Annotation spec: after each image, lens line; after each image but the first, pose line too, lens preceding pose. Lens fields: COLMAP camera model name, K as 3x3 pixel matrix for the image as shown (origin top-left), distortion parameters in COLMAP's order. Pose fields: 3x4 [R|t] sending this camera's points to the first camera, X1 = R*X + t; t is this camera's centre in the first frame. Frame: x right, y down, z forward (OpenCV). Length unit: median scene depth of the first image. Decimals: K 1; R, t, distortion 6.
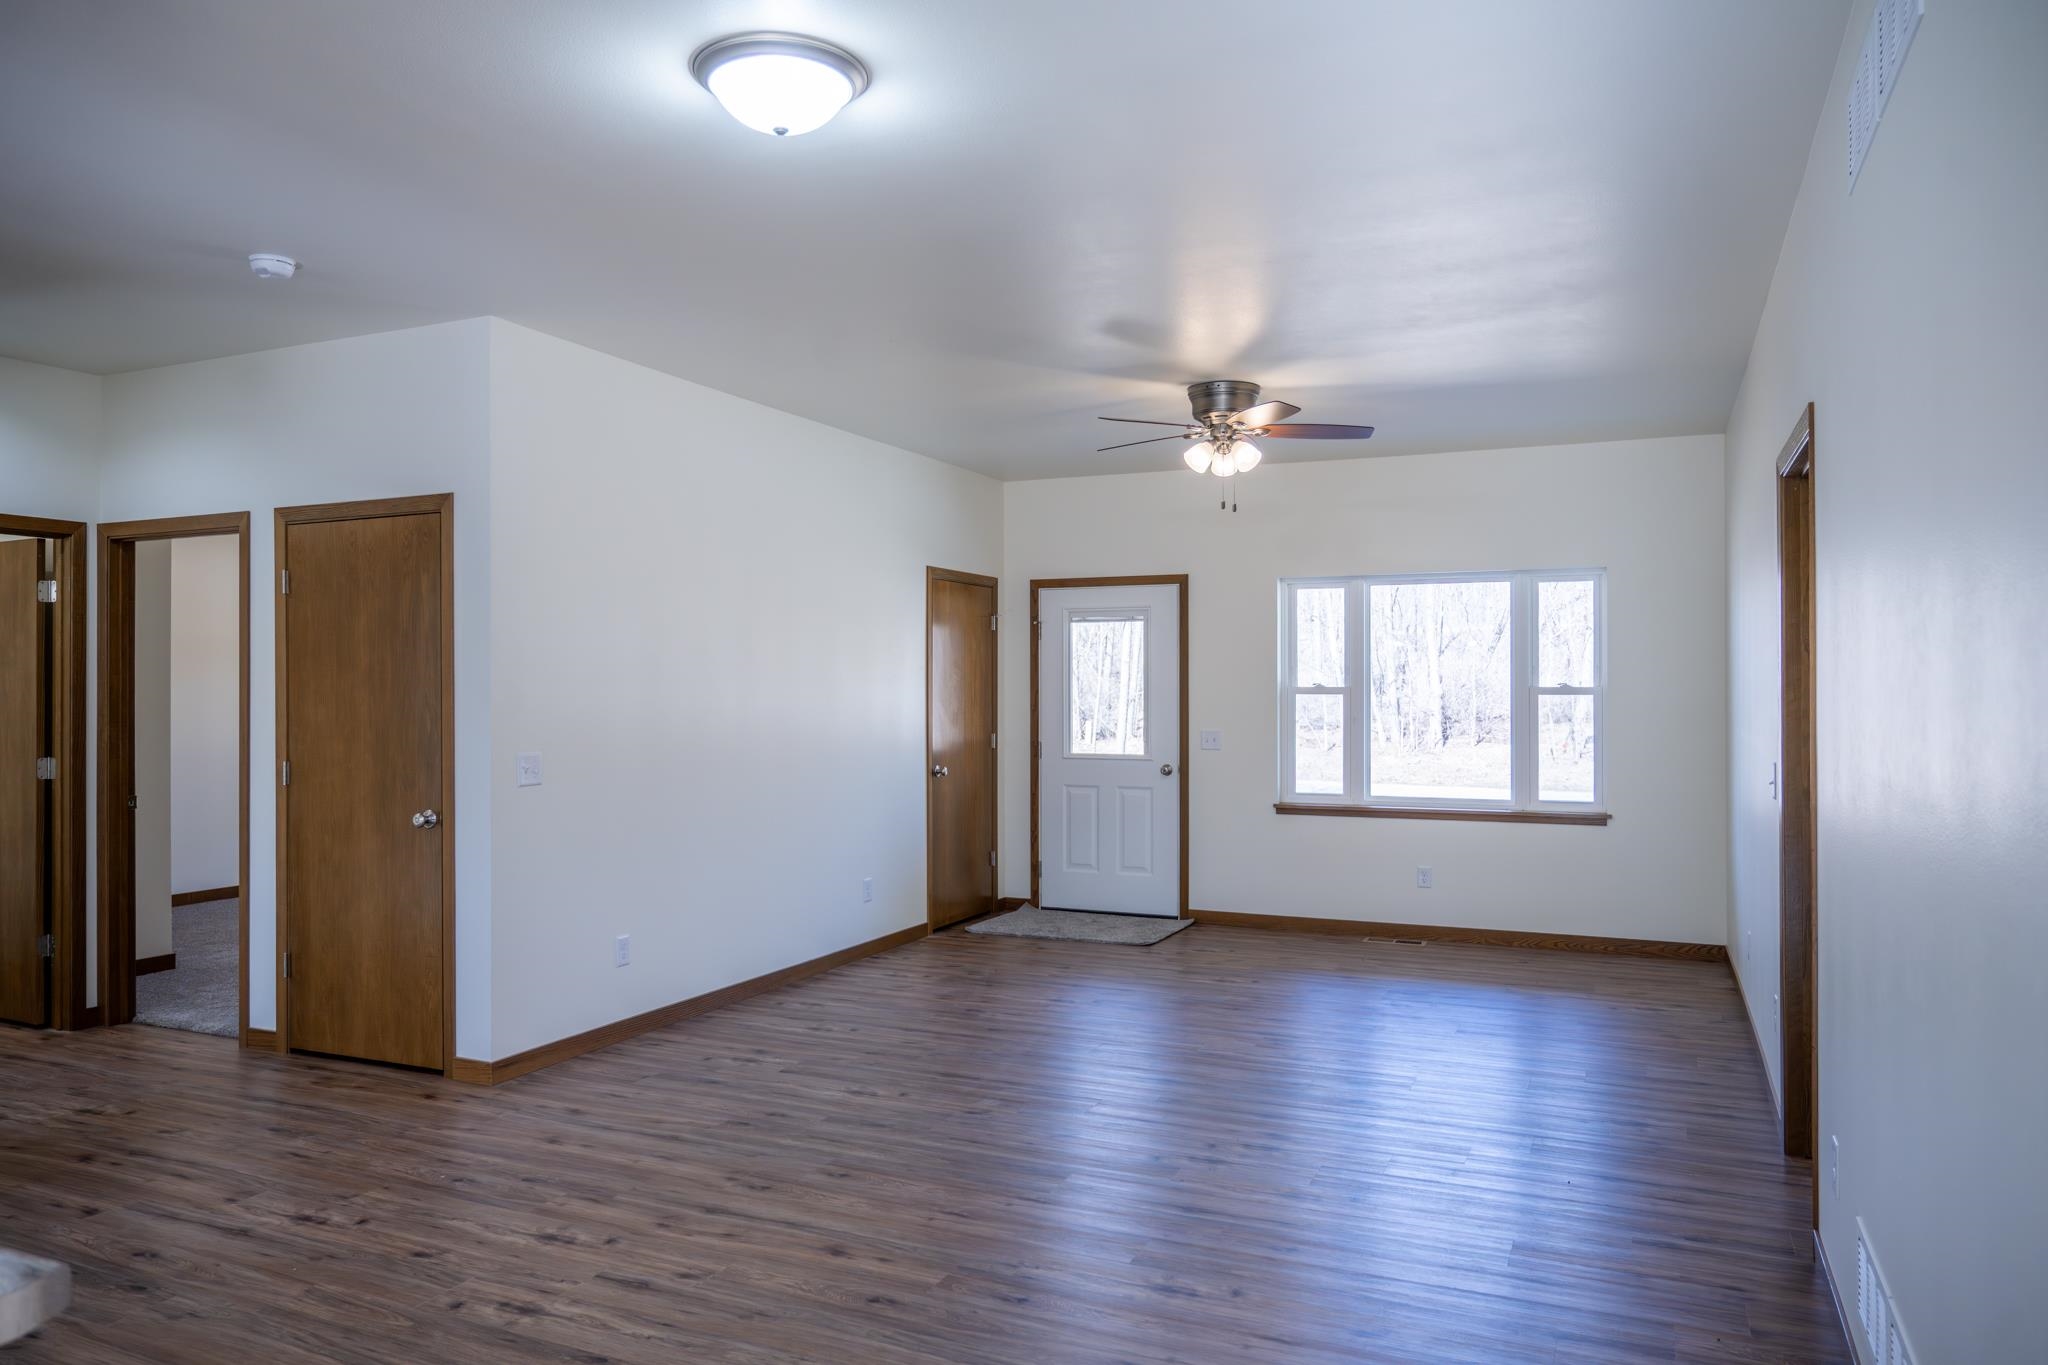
lens RADIAL K [[1374.0, 0, 1030.7], [0, 1374.0, 688.5], [0, 0, 1]] dist [-0.003598, -0.000038]
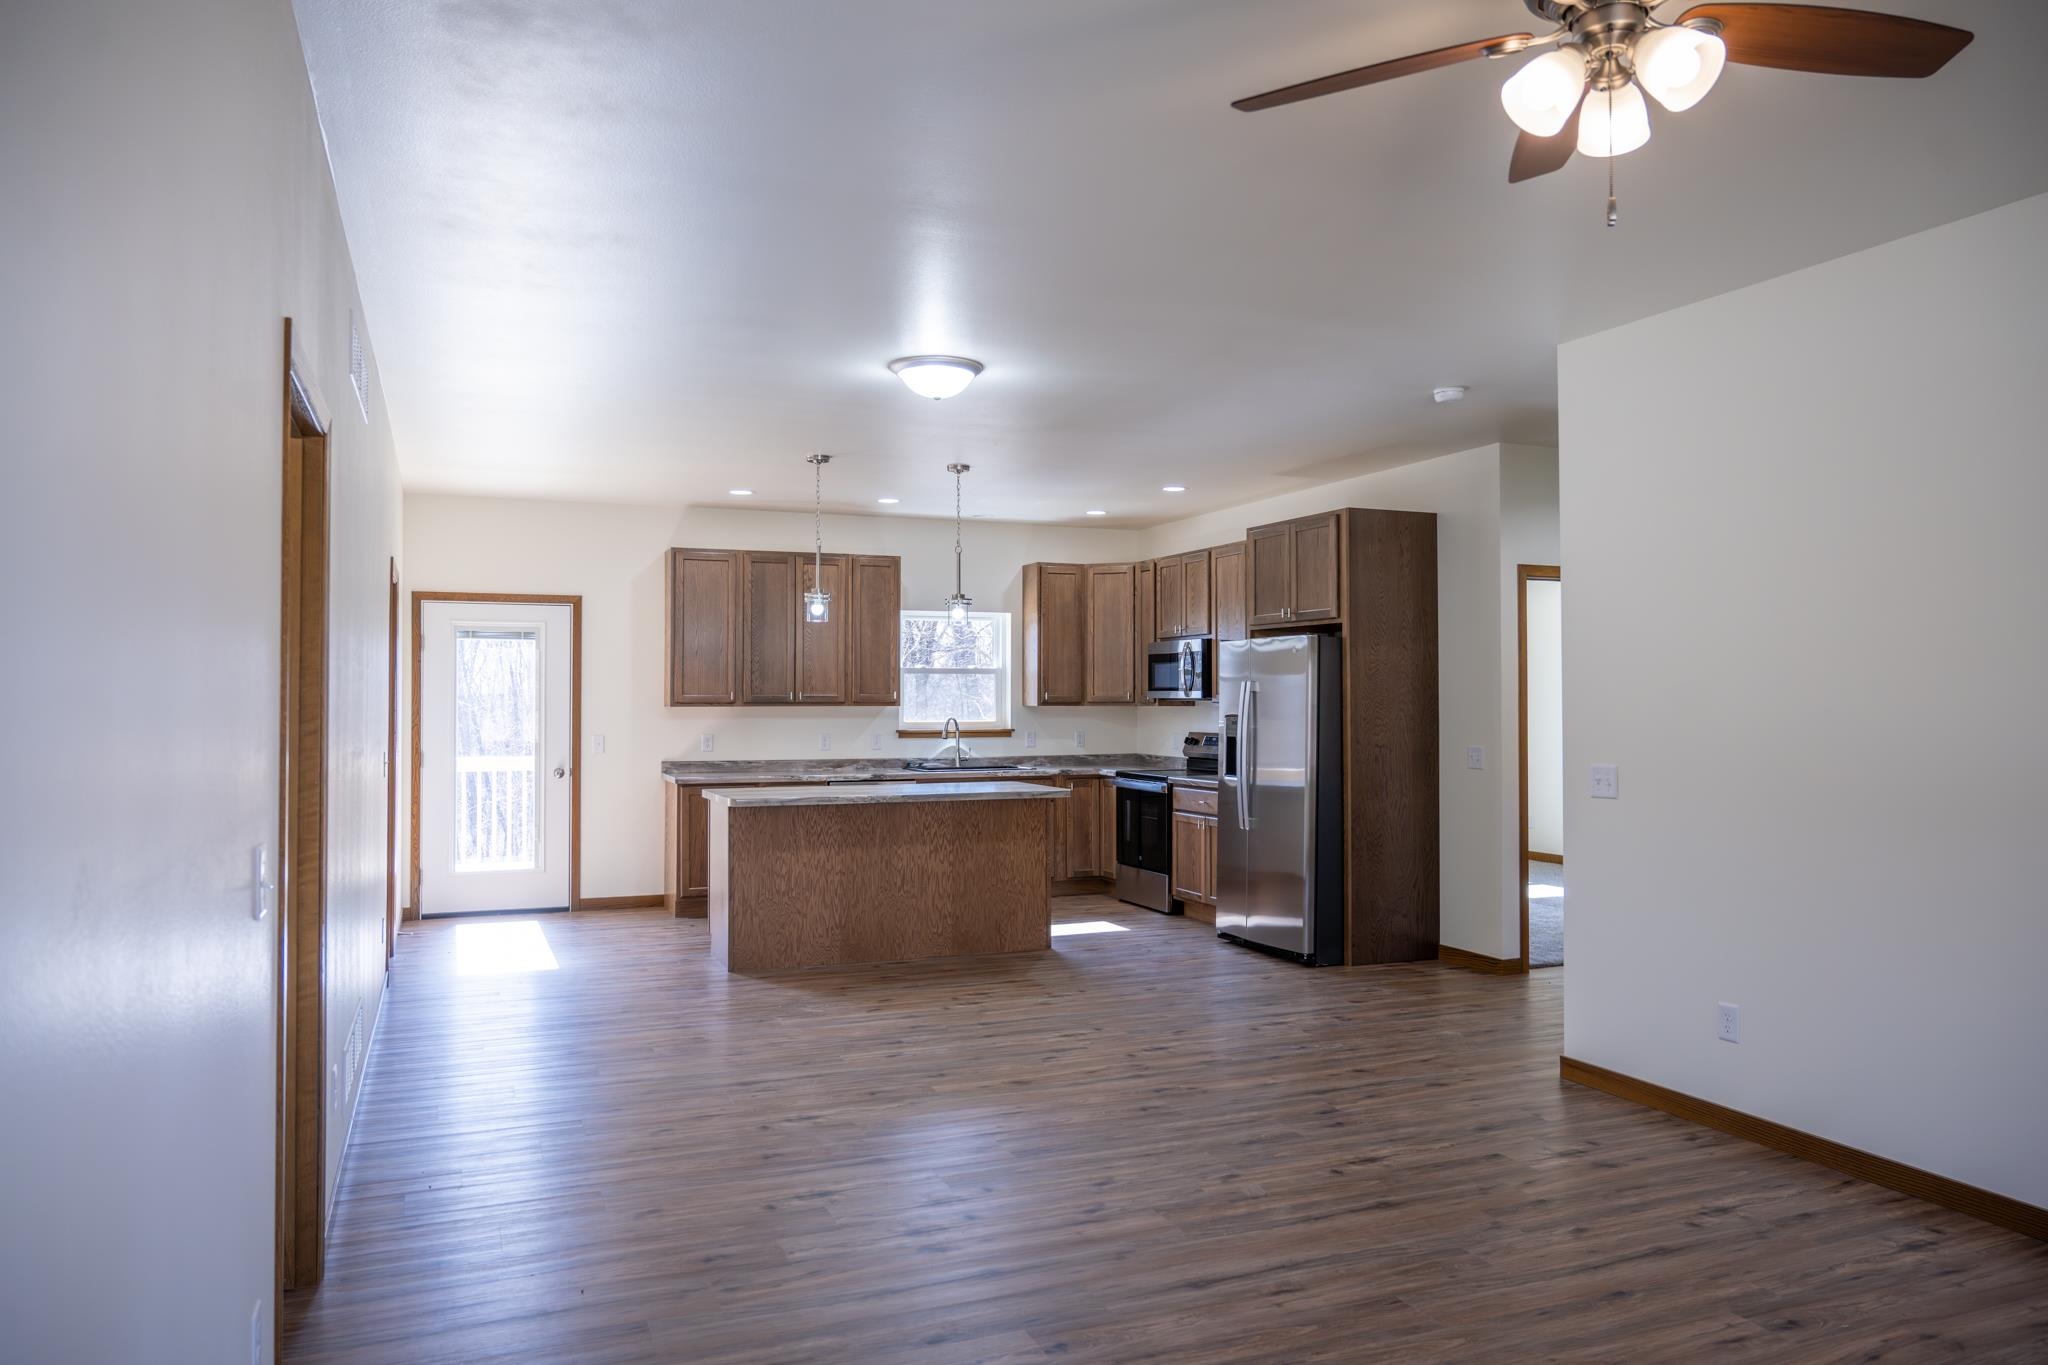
lens RADIAL K [[1368.7, 0, 1025.1], [0, 1368.7, 676.5], [0, 0, 1]] dist [-0.002737, 0.000113]
pose [[-0.683026, -0.013982, -0.730260, 0.409457], [-0.000293, 0.999822, -0.018869, 0.001733], [0.730394, -0.012674, -0.682909, 0.886498]]
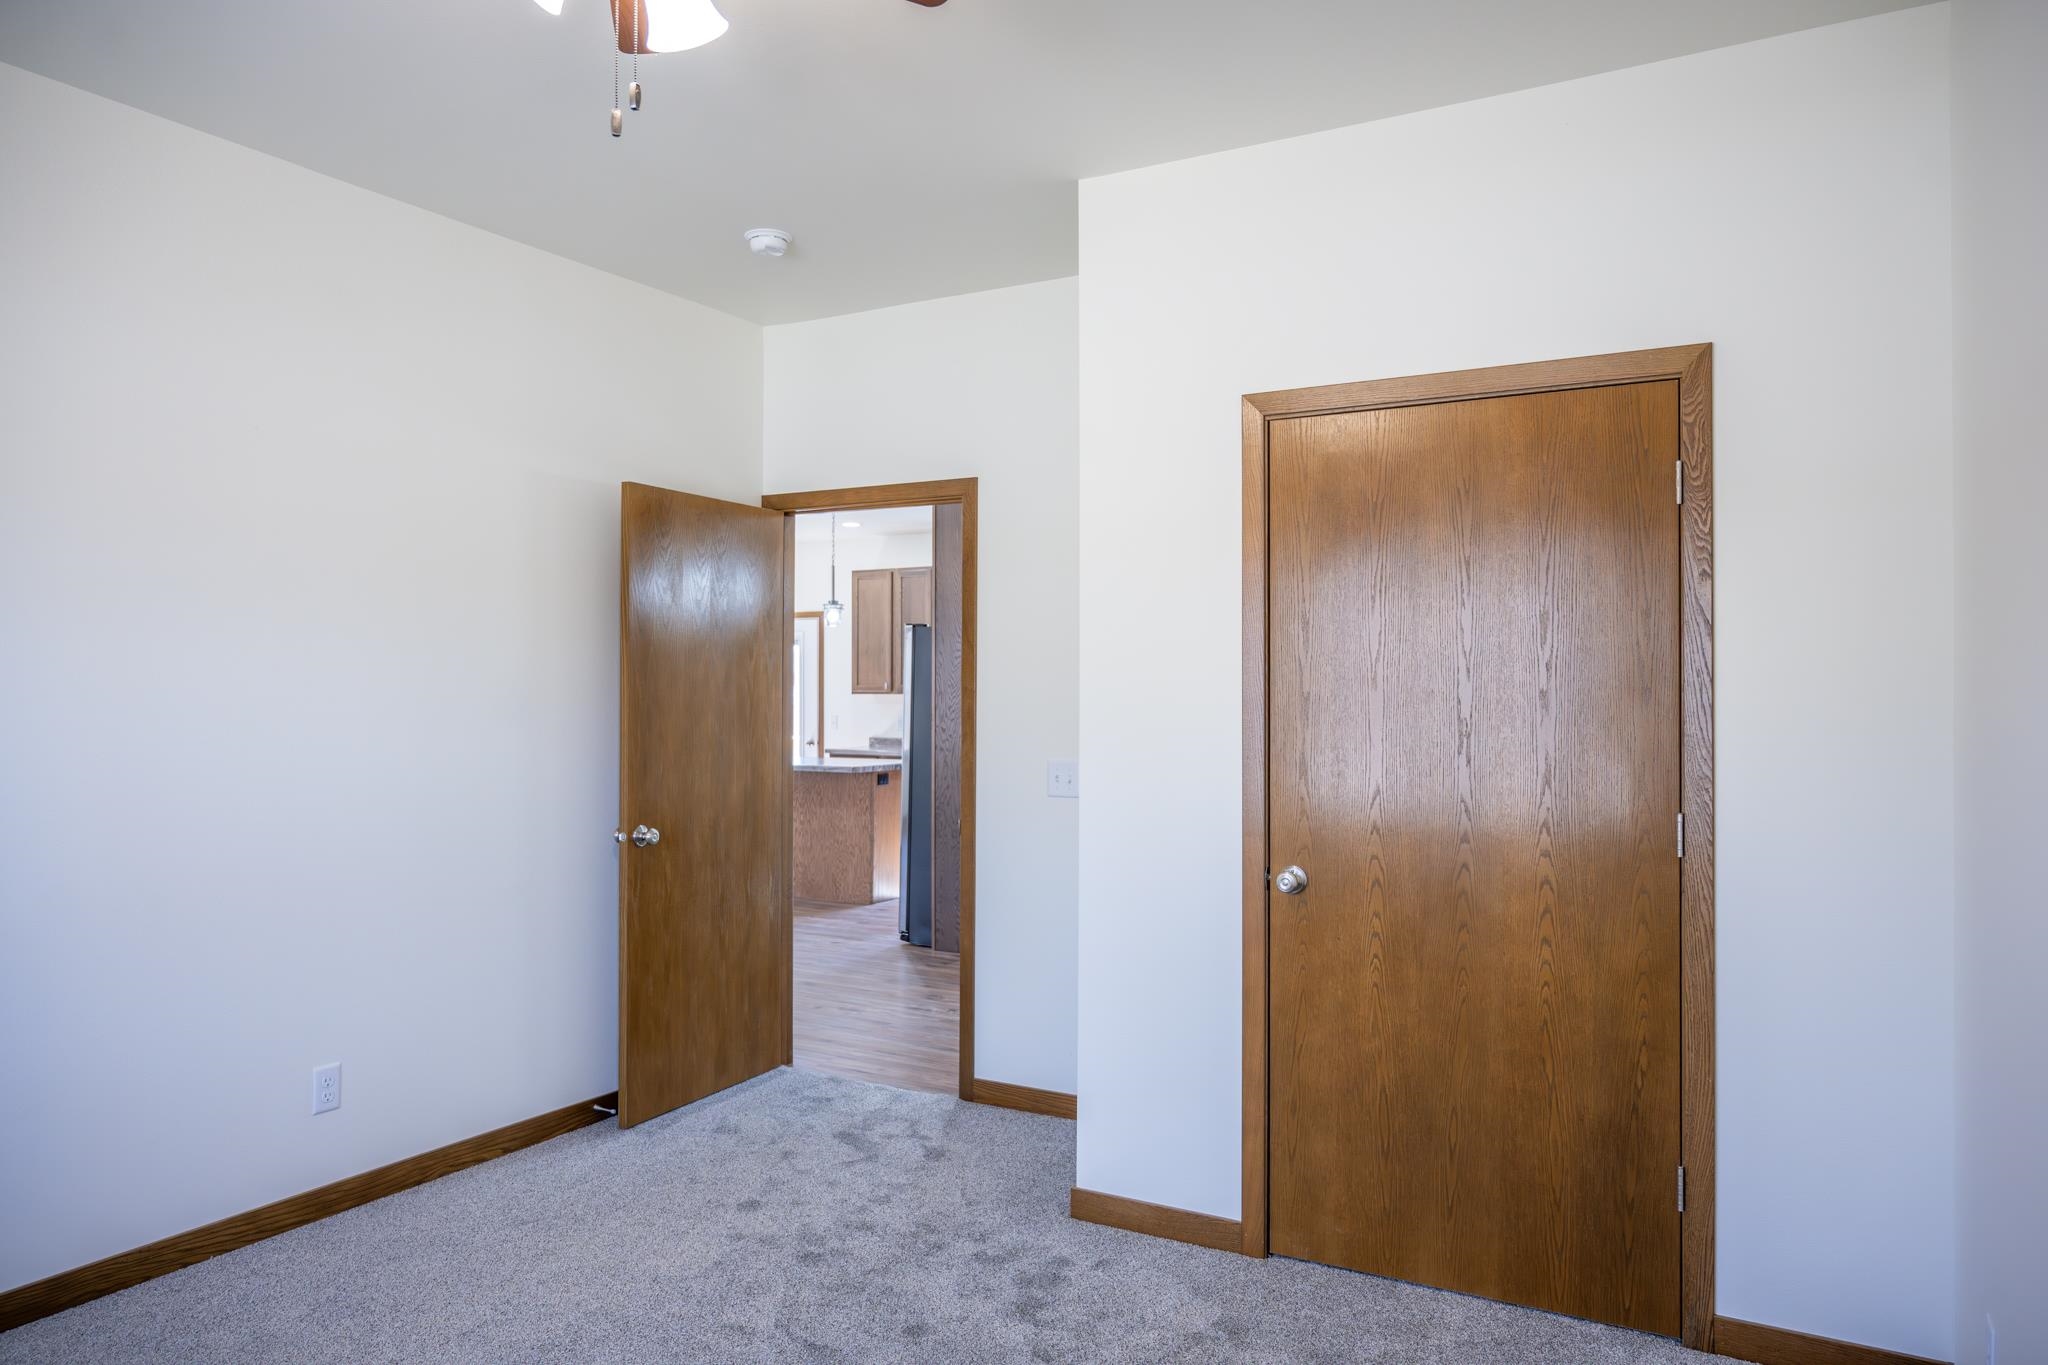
lens RADIAL K [[1374.0, 0, 1030.7], [0, 1374.0, 688.5], [0, 0, 1]] dist [-0.003598, -0.000038]
pose [[-0.995513, -0.000279, 0.094626, -0.580444], [-0.000741, 0.999988, -0.004848, 0.005210], [-0.094624, -0.004896, -0.995501, 1.356228]]
